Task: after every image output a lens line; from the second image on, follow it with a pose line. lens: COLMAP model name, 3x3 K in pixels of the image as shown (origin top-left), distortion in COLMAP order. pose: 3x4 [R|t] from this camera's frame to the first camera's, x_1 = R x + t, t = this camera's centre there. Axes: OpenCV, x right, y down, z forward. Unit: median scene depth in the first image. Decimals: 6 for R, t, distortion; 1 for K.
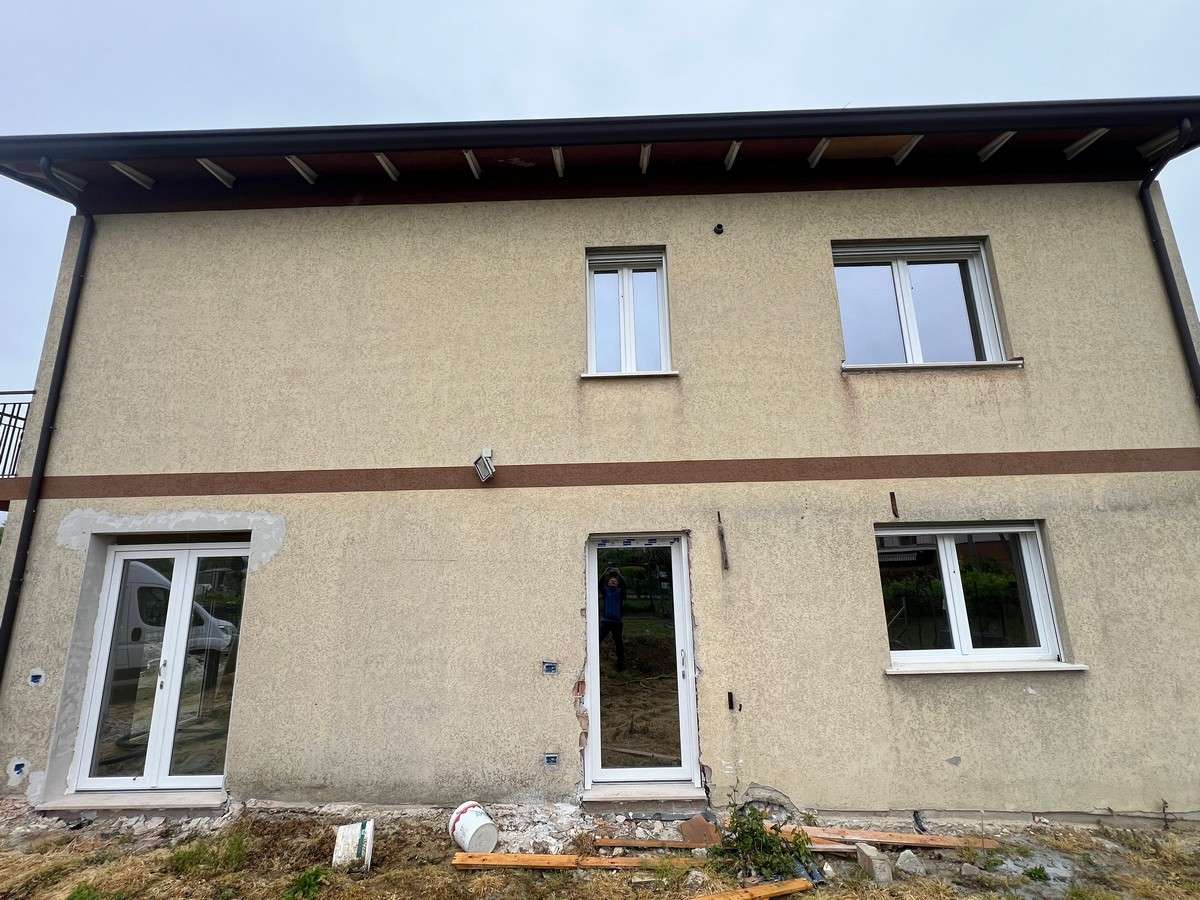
lens RADIAL K [[531.8, 0, 600.0], [0, 531.8, 450.0], [0, 0, 1]] dist [-0.000011, 0.000024]
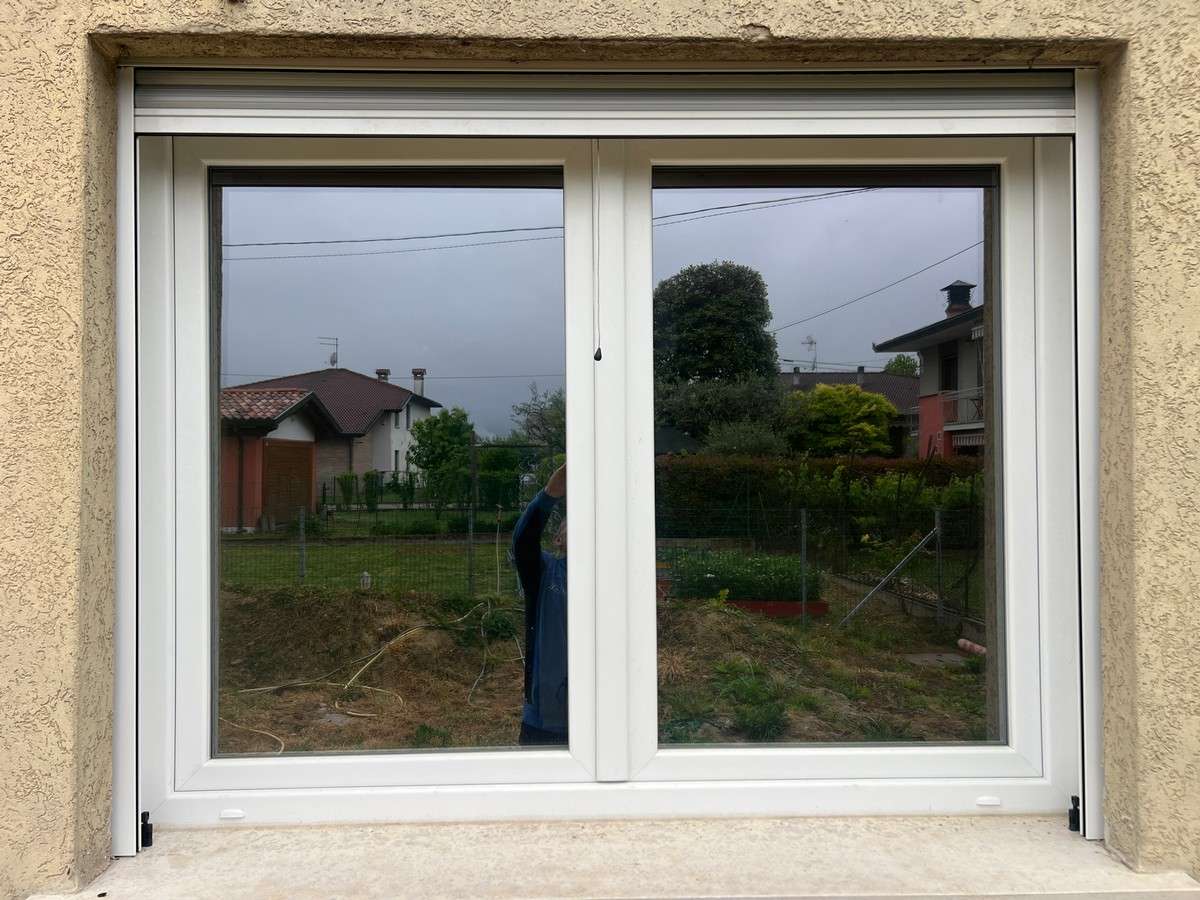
lens RADIAL K [[888.4, 0, 600.0], [0, 888.4, 450.0], [0, 0, 1]] dist [0.001074, -0.001625]
pose [[0.999095, 0.015475, 0.039610, 0.663556], [-0.023331, 0.978210, 0.206304, 0.201350], [-0.035554, -0.207041, 0.977686, 0.708712]]
